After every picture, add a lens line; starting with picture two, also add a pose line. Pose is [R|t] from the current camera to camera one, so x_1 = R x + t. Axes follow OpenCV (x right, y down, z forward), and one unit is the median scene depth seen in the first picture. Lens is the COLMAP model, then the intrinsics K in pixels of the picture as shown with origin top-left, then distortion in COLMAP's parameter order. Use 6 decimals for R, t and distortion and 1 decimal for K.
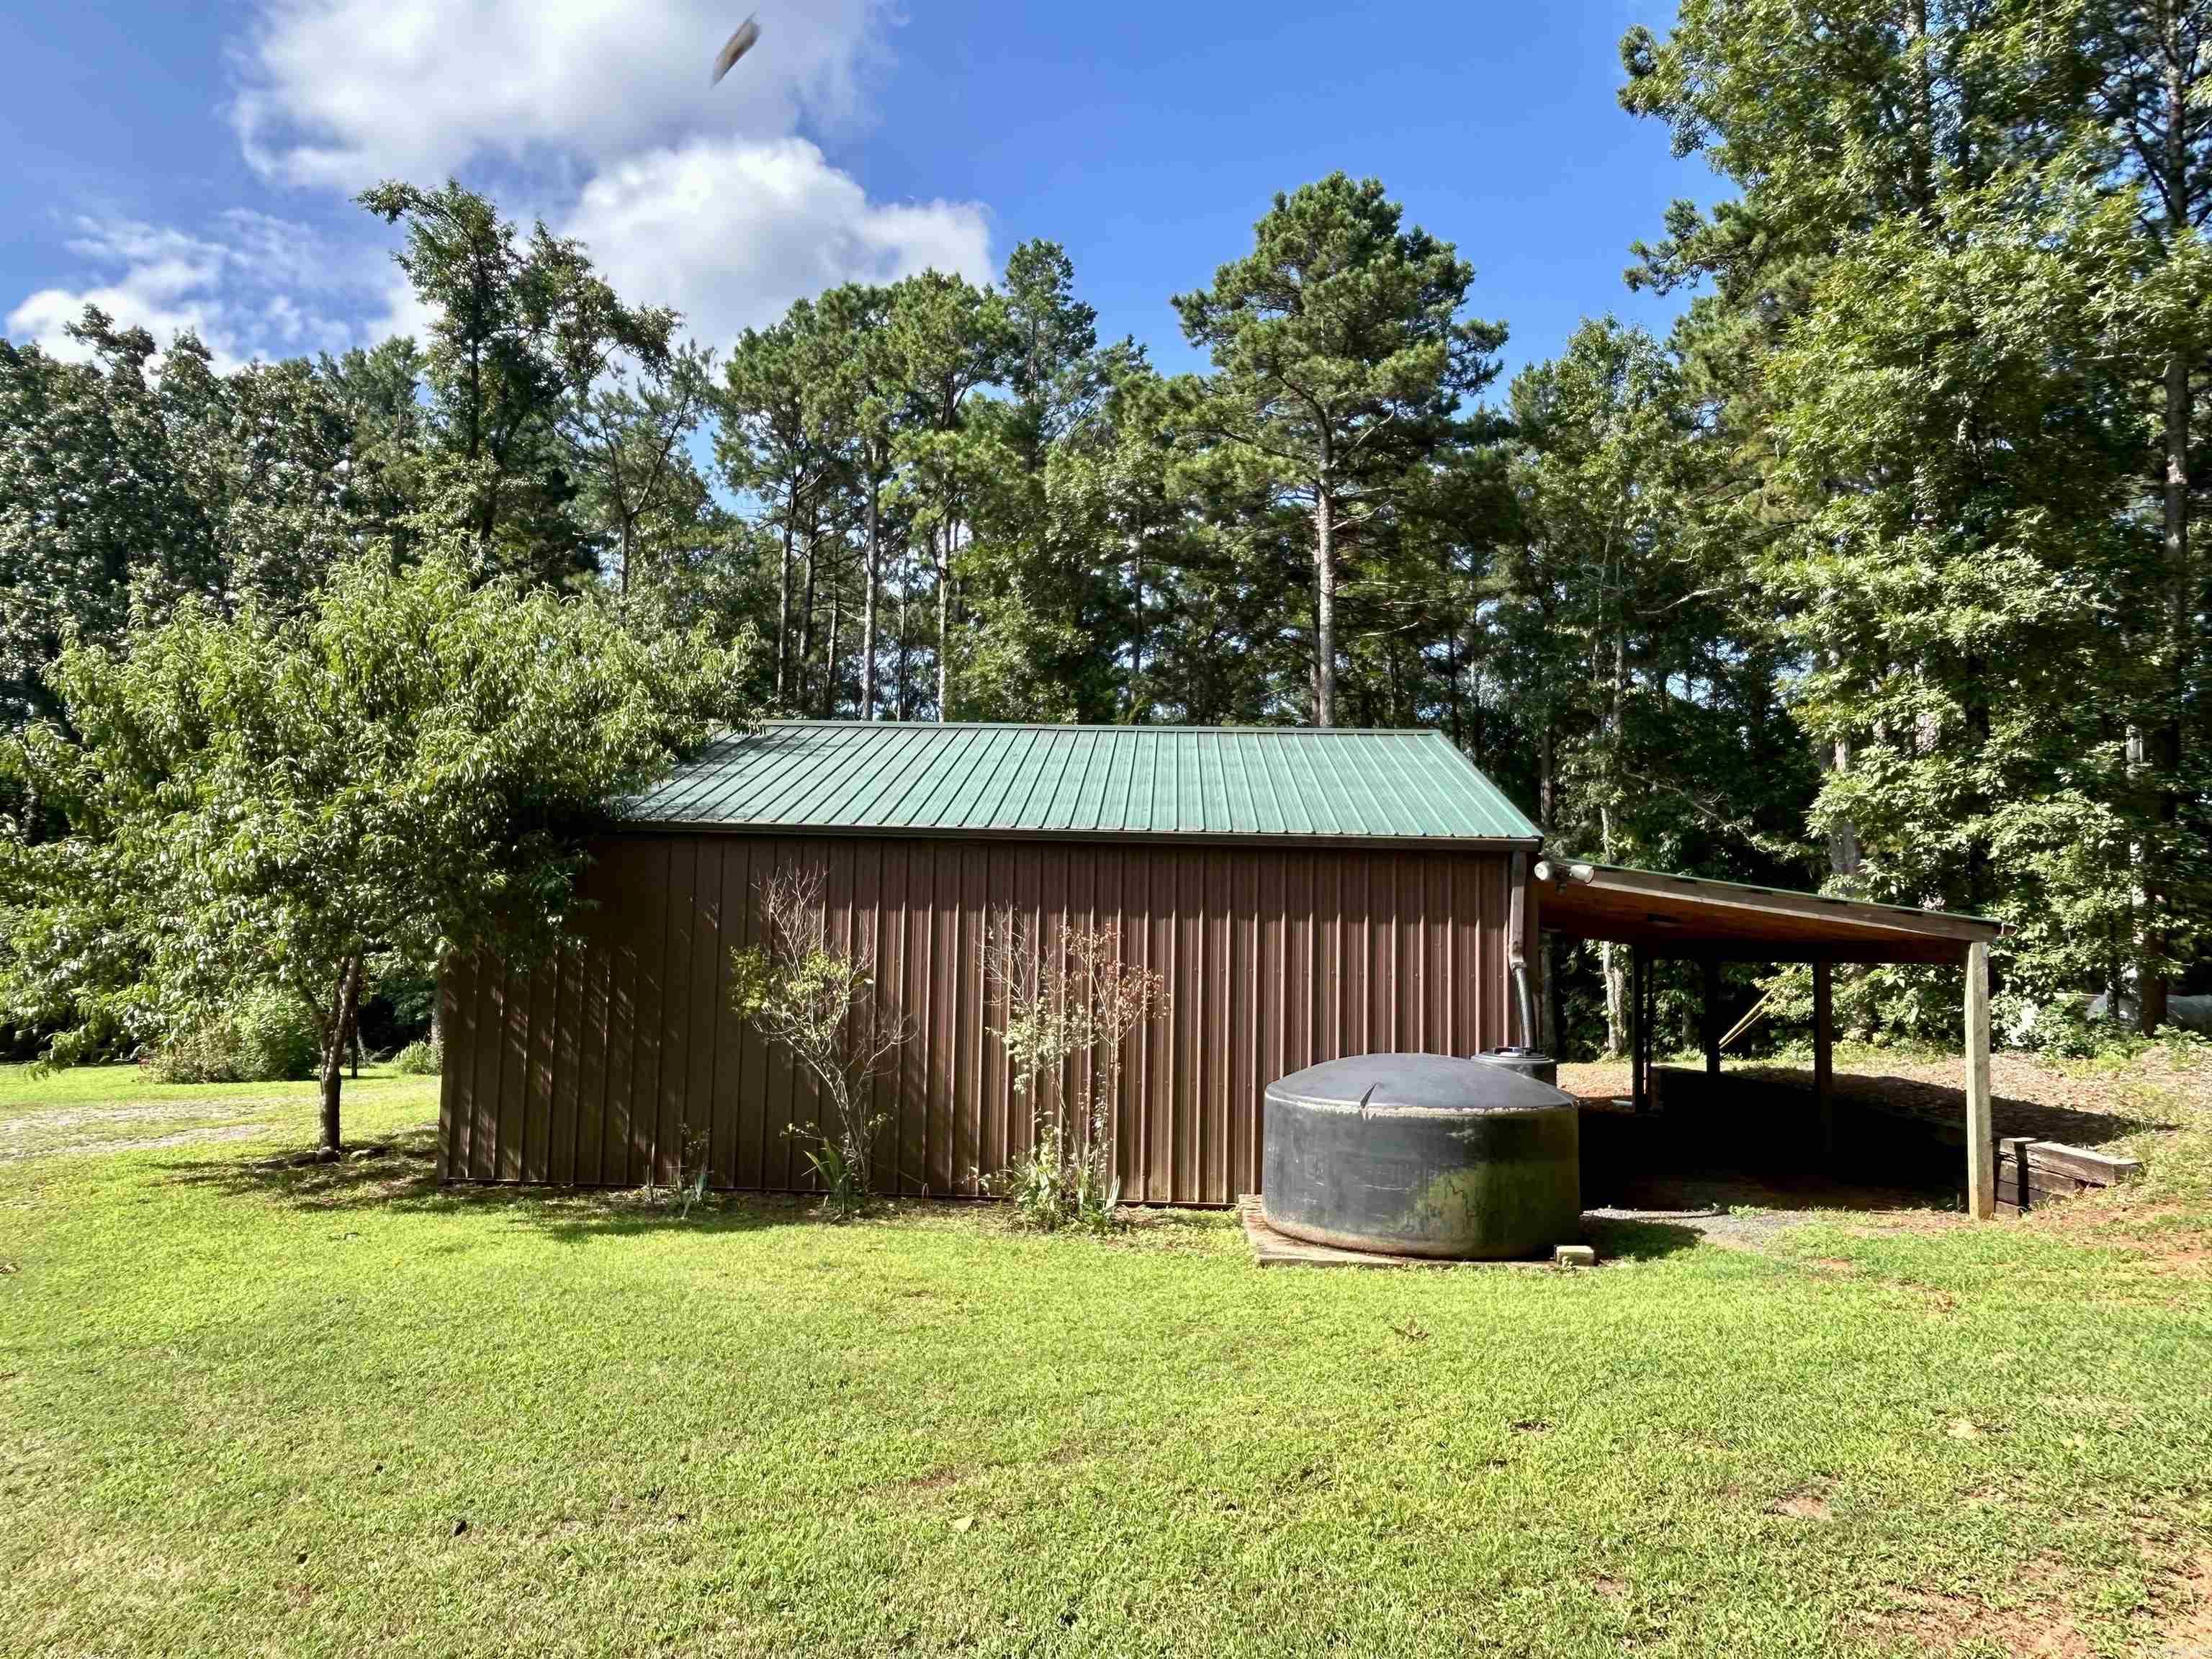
lens RADIAL K [[1416.8, 0, 1092.0], [0, 1416.8, 834.4], [0, 0, 1]] dist [0.001244, -0.002418]
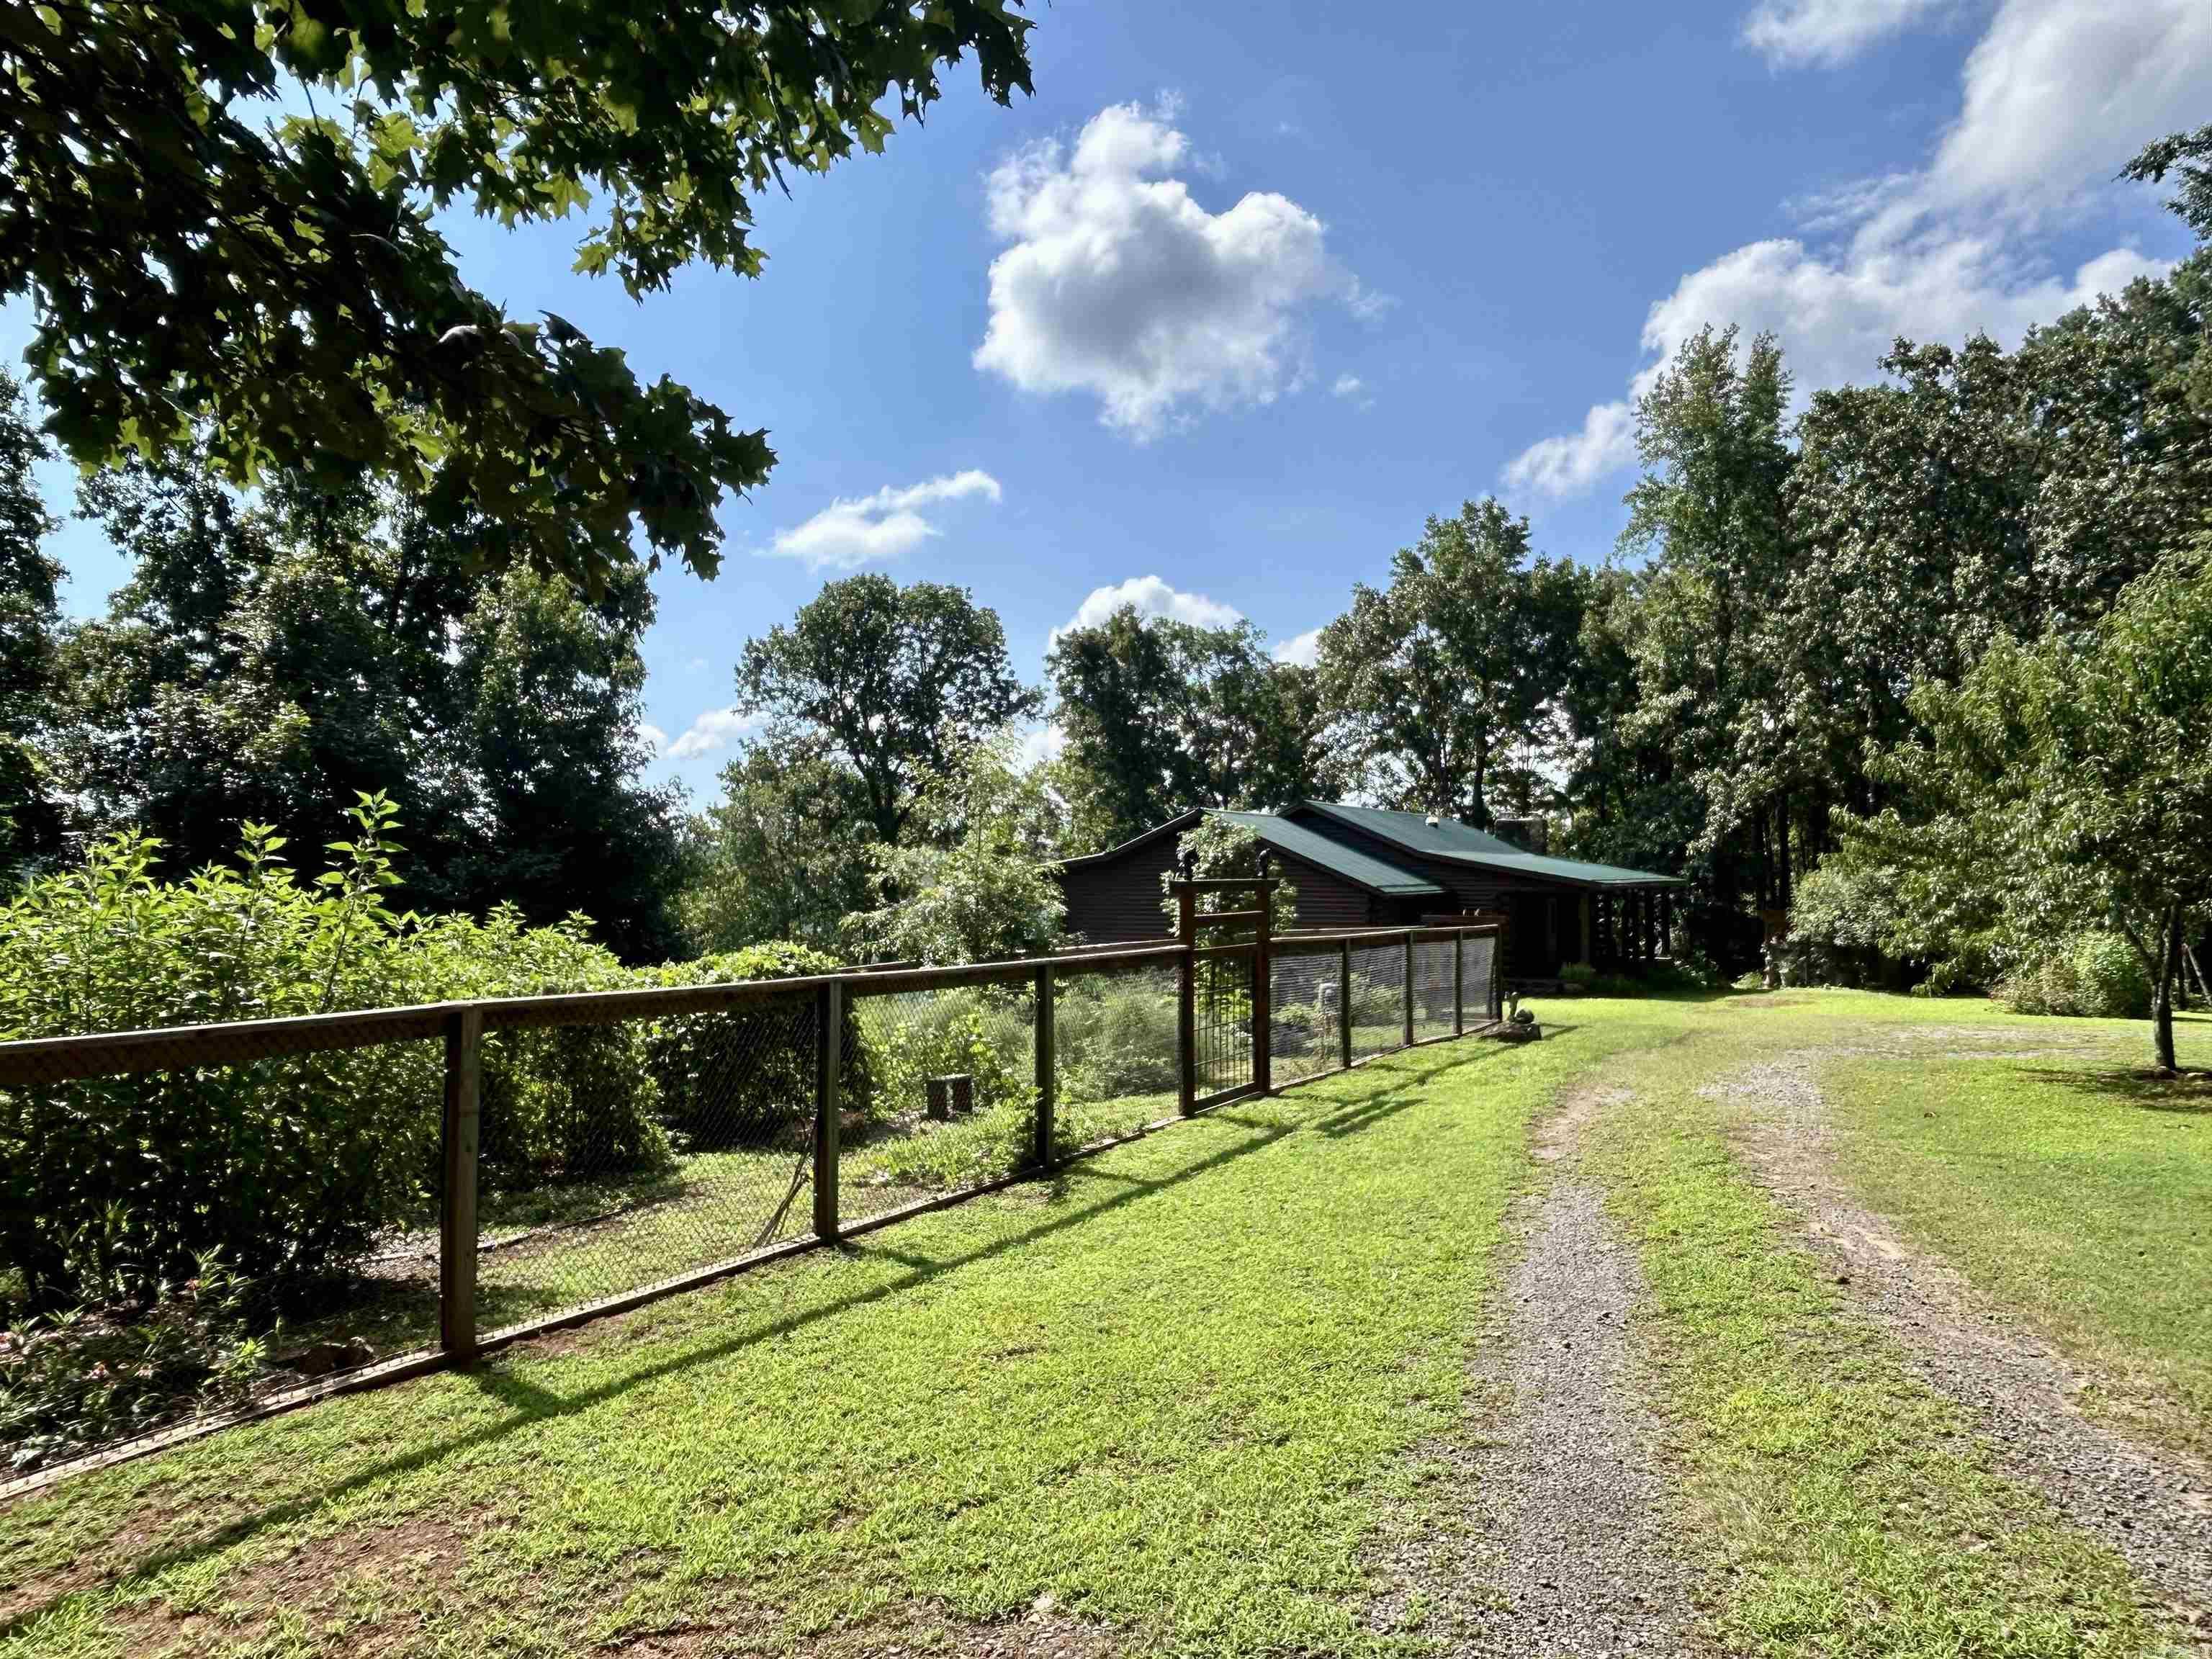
lens RADIAL K [[1416.8, 0, 1091.3], [0, 1416.8, 836.0], [0, 0, 1]] dist [0.001244, -0.002418]
pose [[0.414386, -0.047211, -0.908876, 0.199290], [0.083909, 0.996382, -0.013499, -0.034975], [0.906225, -0.070669, 0.416848, -0.334029]]
